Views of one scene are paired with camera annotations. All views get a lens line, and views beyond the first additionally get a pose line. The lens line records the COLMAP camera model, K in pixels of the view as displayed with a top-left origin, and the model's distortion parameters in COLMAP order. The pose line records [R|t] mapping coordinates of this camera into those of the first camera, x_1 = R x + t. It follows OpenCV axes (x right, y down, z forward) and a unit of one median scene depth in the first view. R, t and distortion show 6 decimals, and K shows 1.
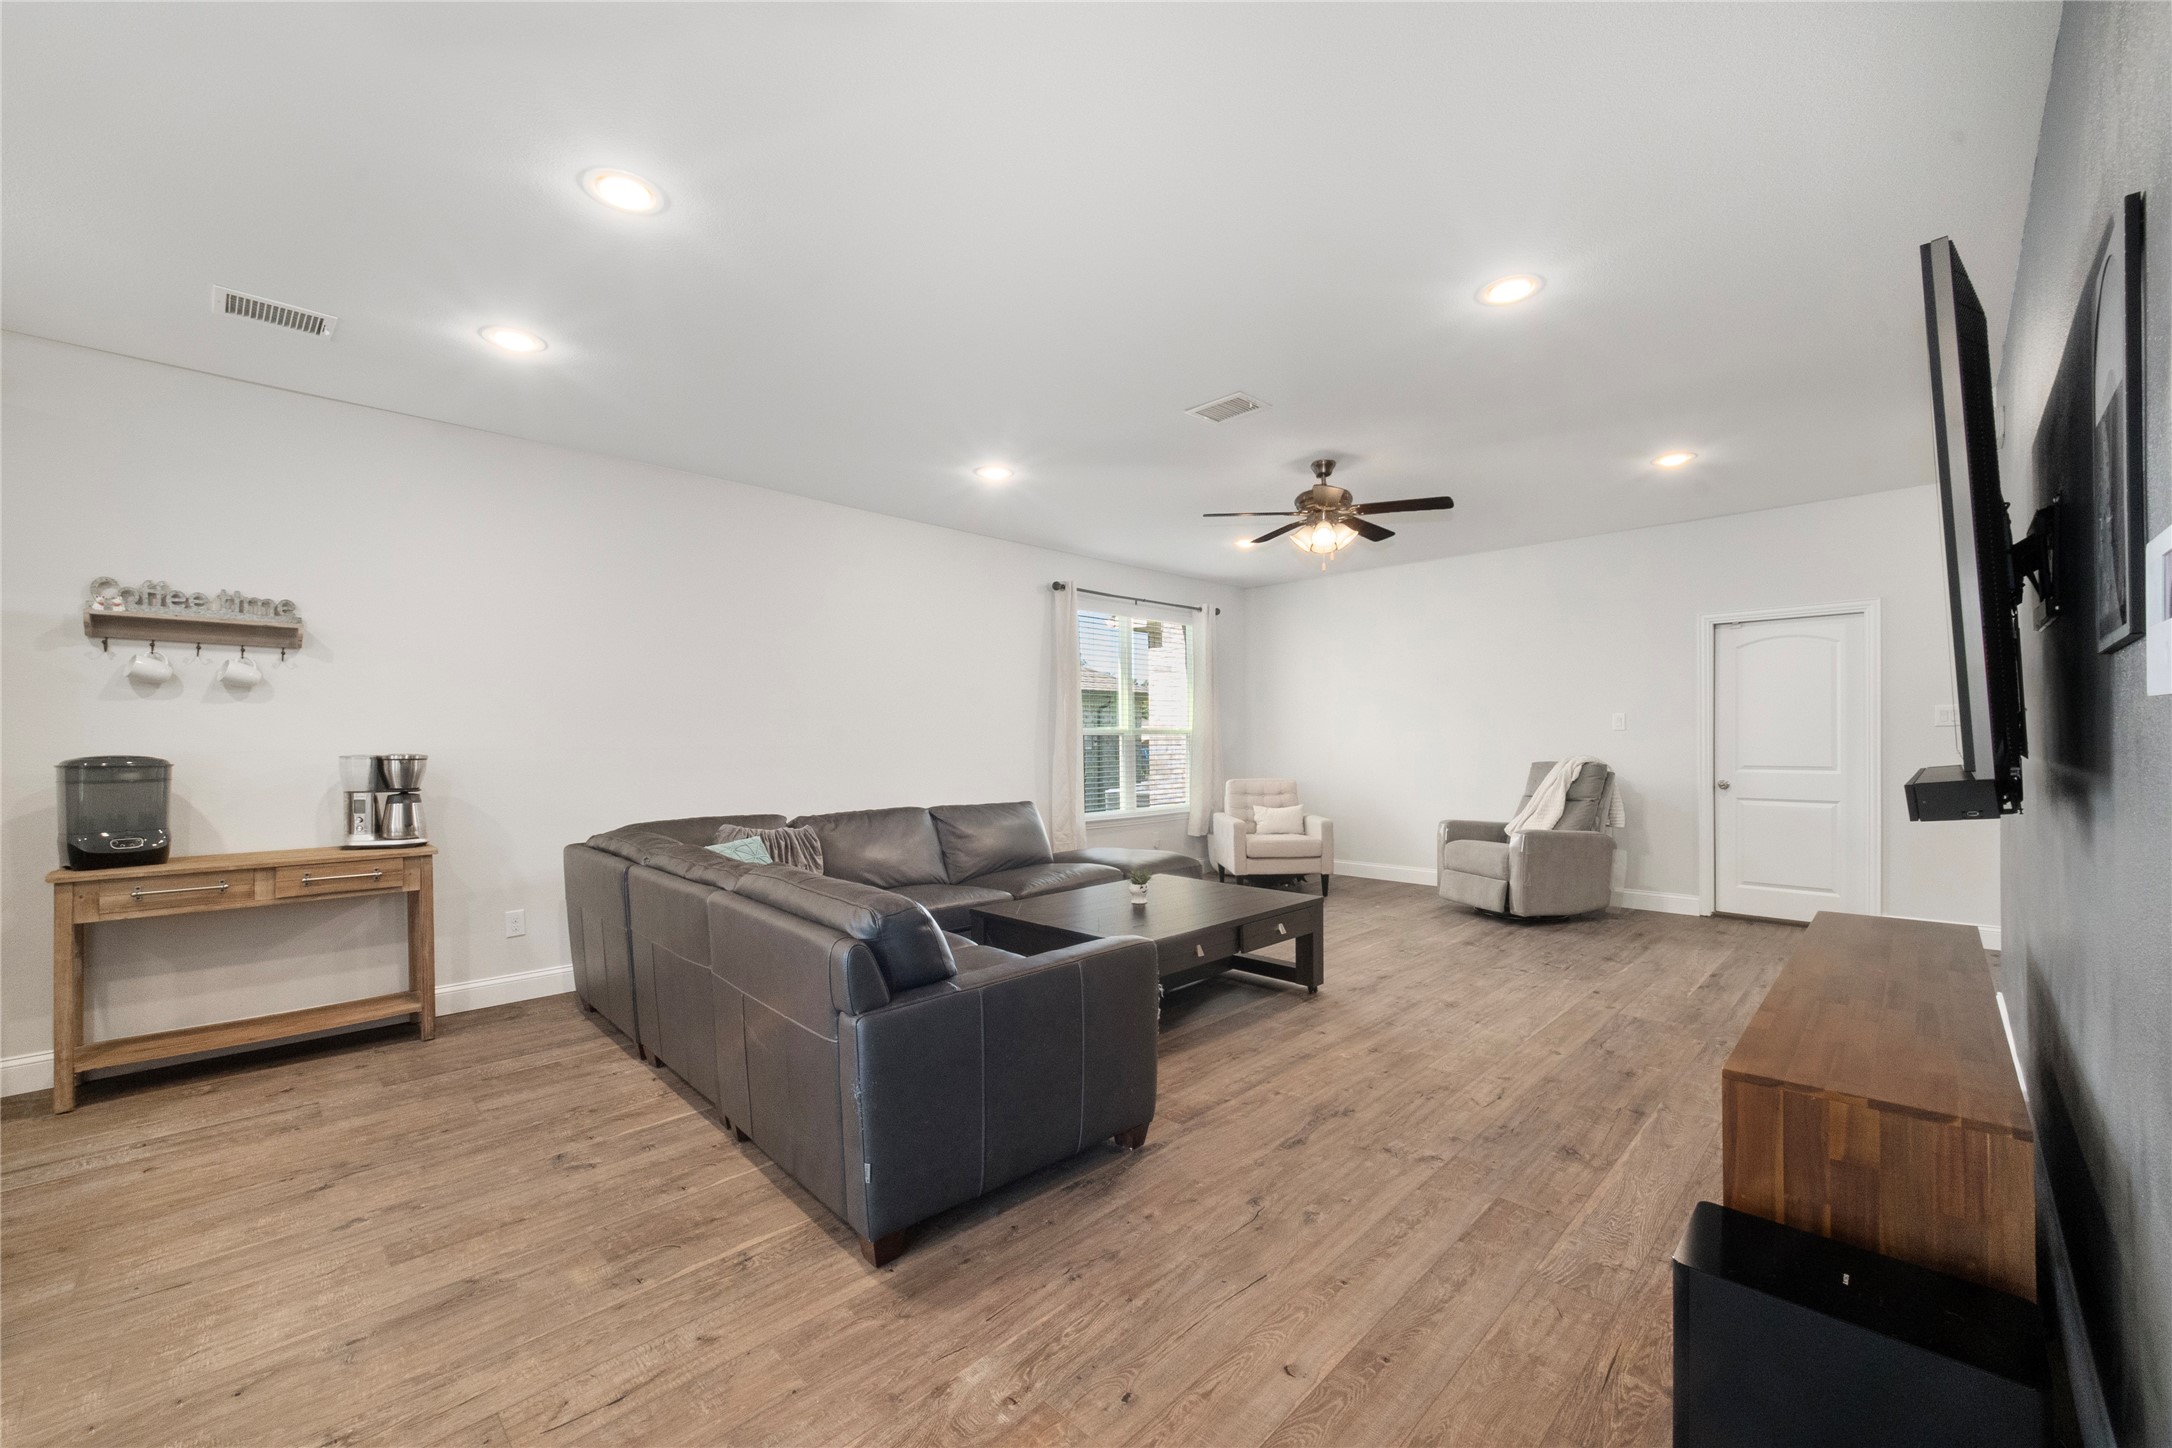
lens RADIAL K [[867.5, 0, 1092.3], [0, 867.5, 739.8], [0, 0, 1]] dist [-0.007408, 0.001408]
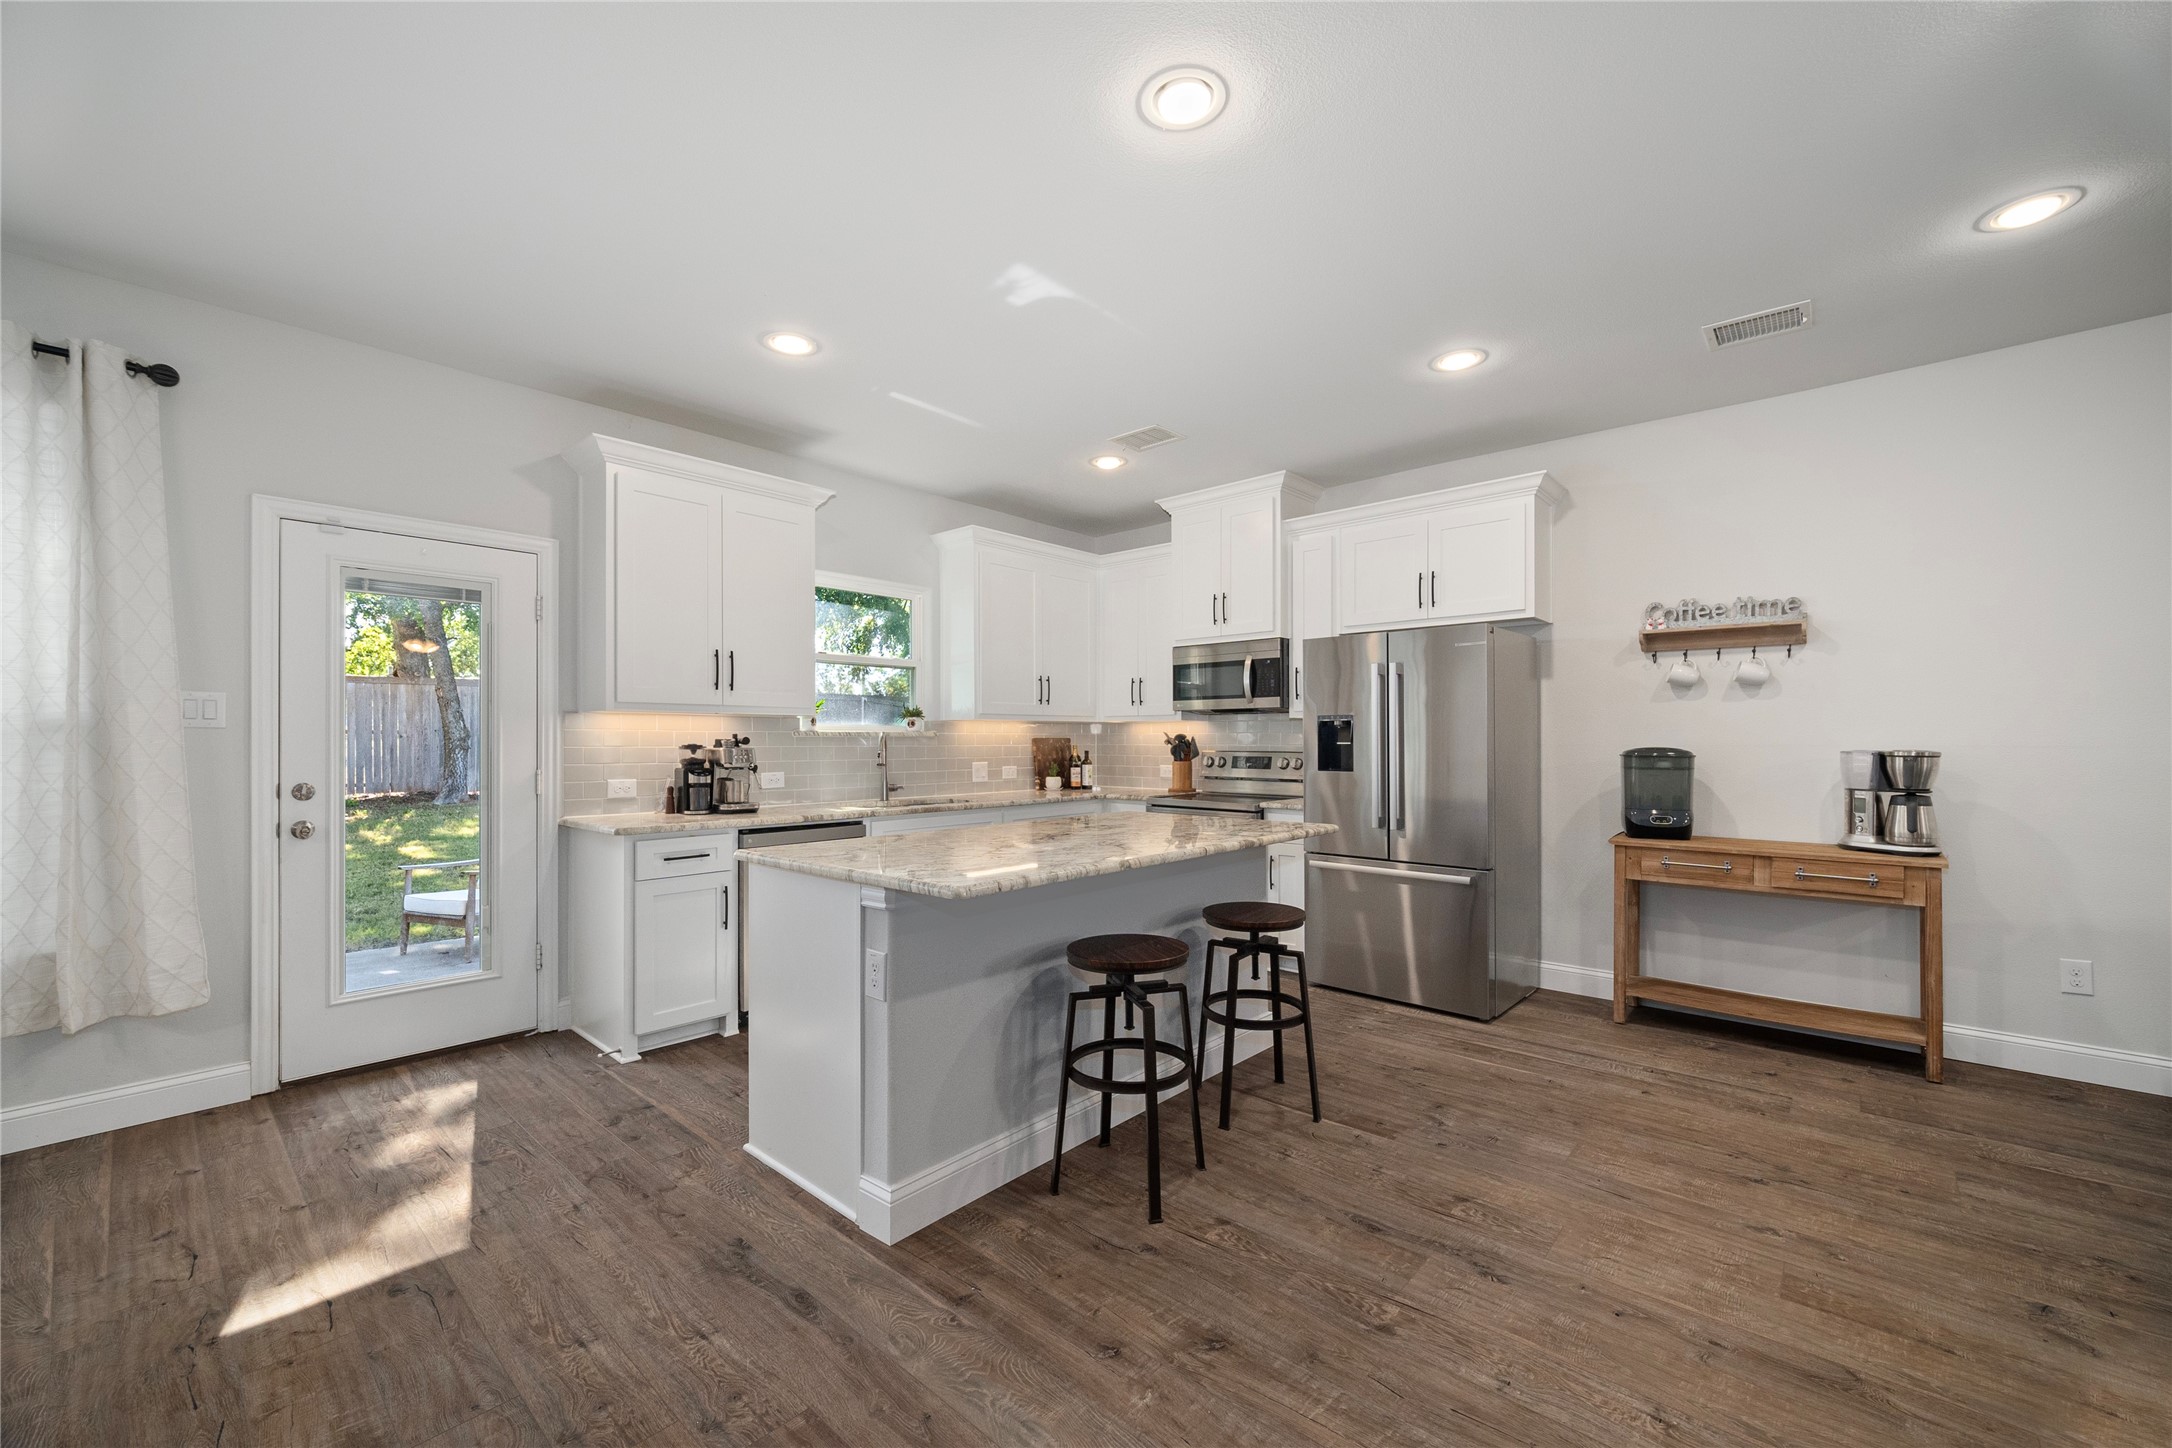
lens RADIAL K [[867.5, 0, 1094.1], [0, 867.5, 740.2], [0, 0, 1]] dist [-0.007408, 0.001408]
pose [[0.053323, 0.007028, -0.998553, 0.048065], [0.001146, 0.999974, 0.007099, -0.001281], [0.998577, -0.001523, 0.053313, 0.128084]]
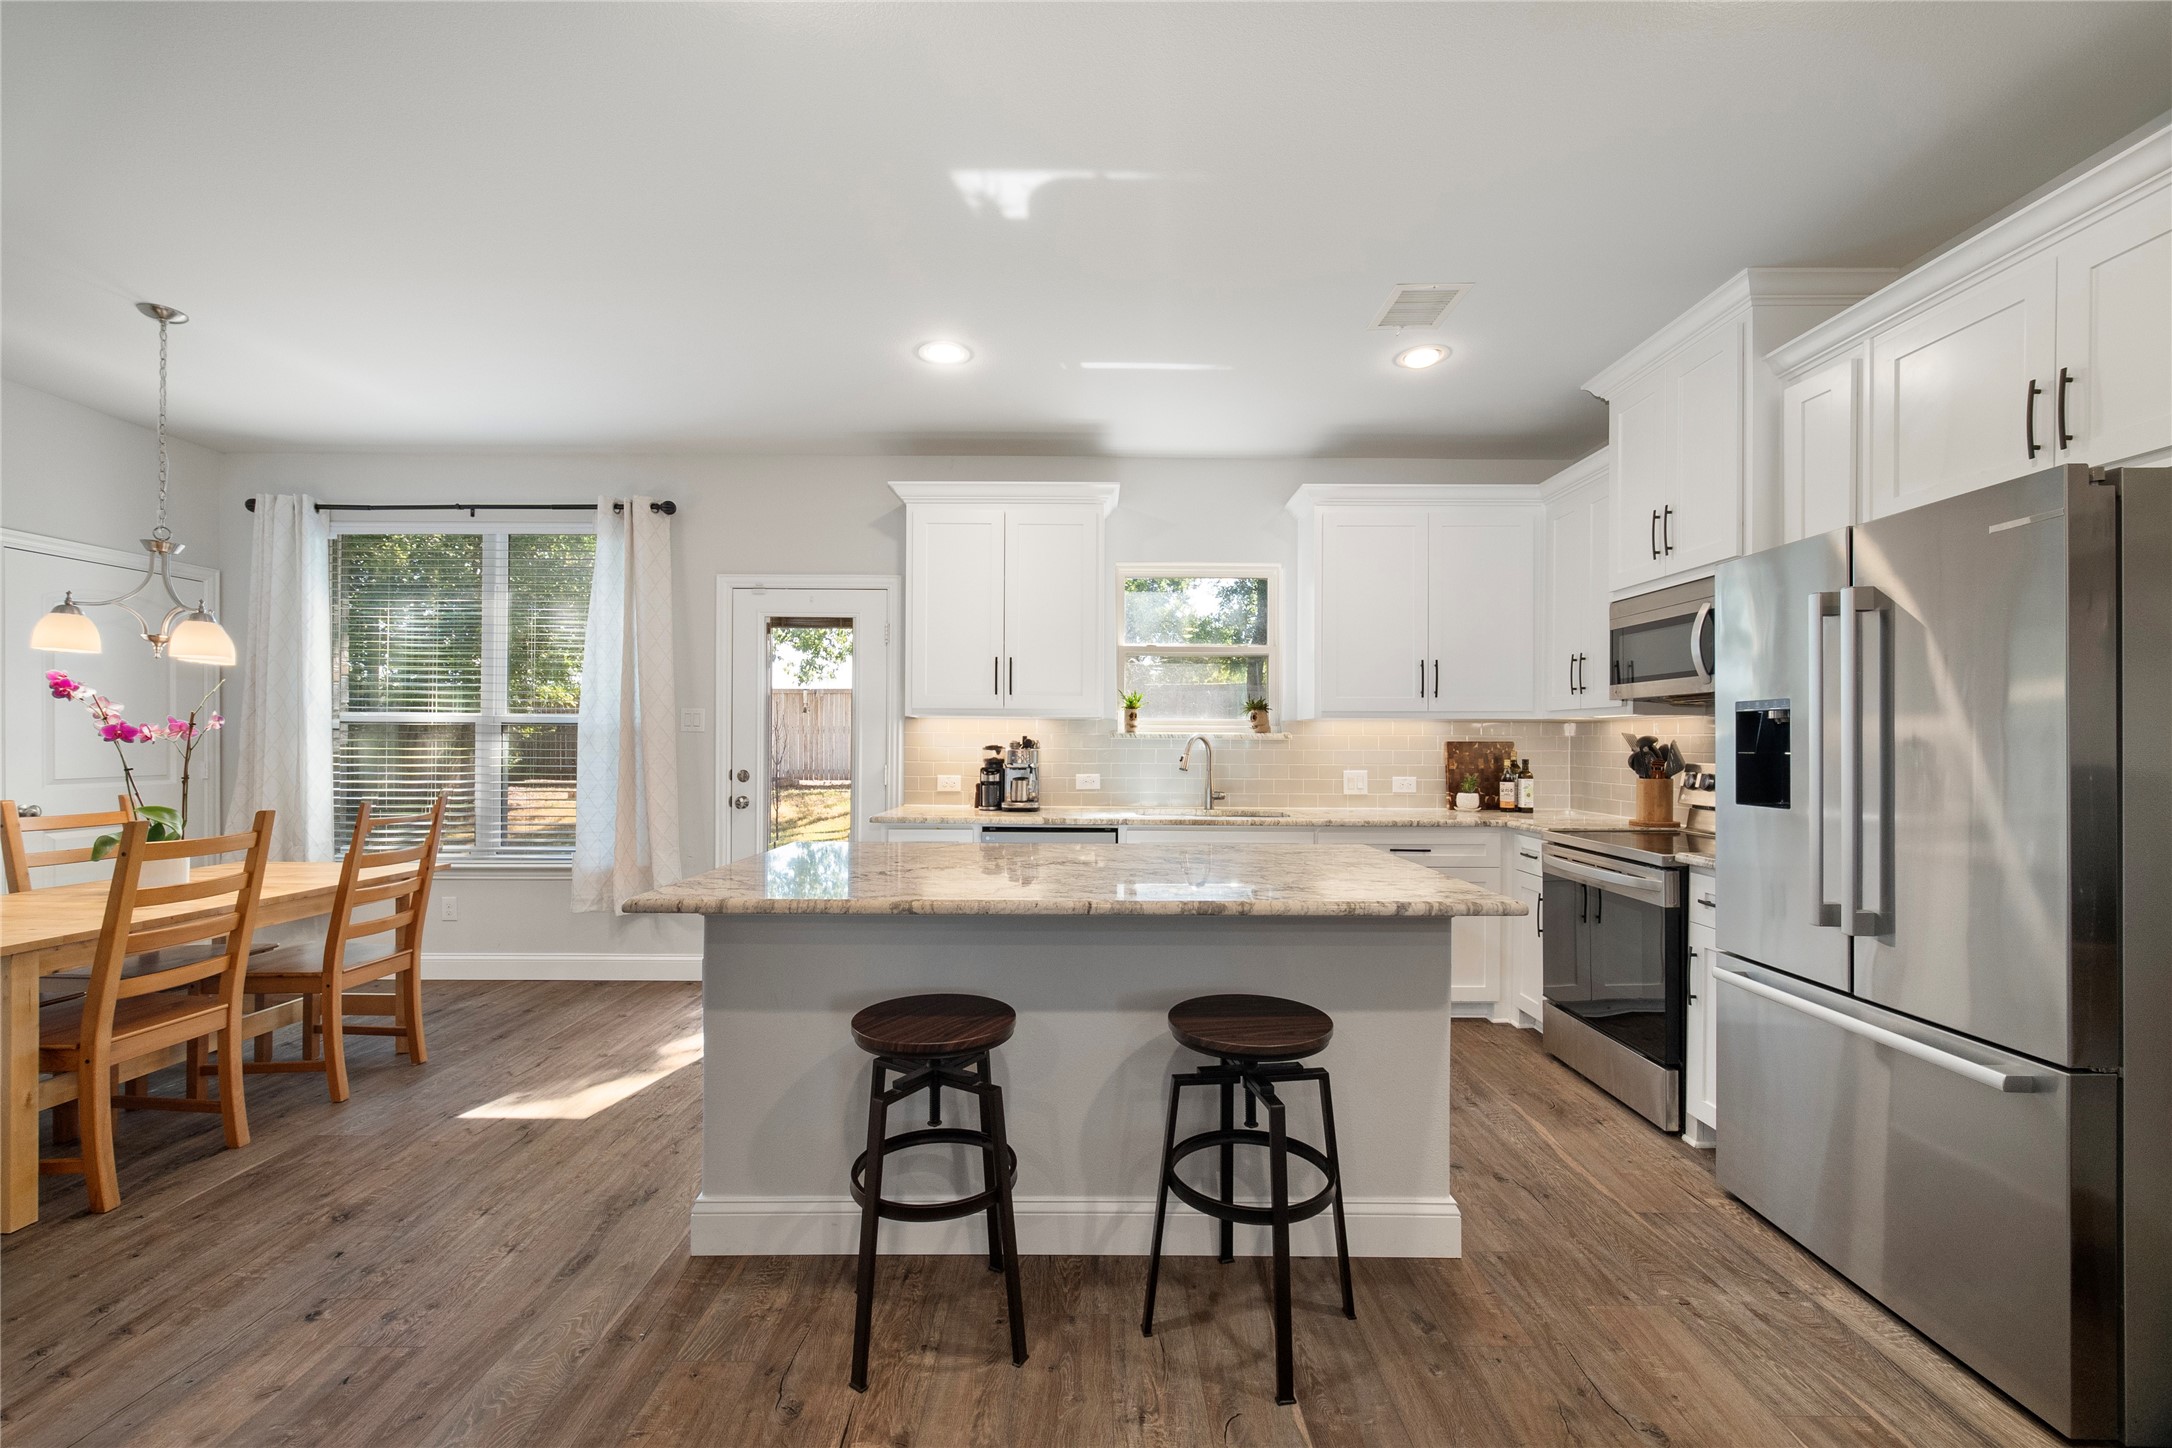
lens RADIAL K [[867.5, 0, 1105.5], [0, 867.5, 743.0], [0, 0, 1]] dist [-0.007408, 0.001408]
pose [[-0.709437, 0.005846, -0.704744, -0.376726], [0.000352, 0.999968, 0.007941, -0.001742], [0.704768, 0.005386, -0.709417, 0.679435]]
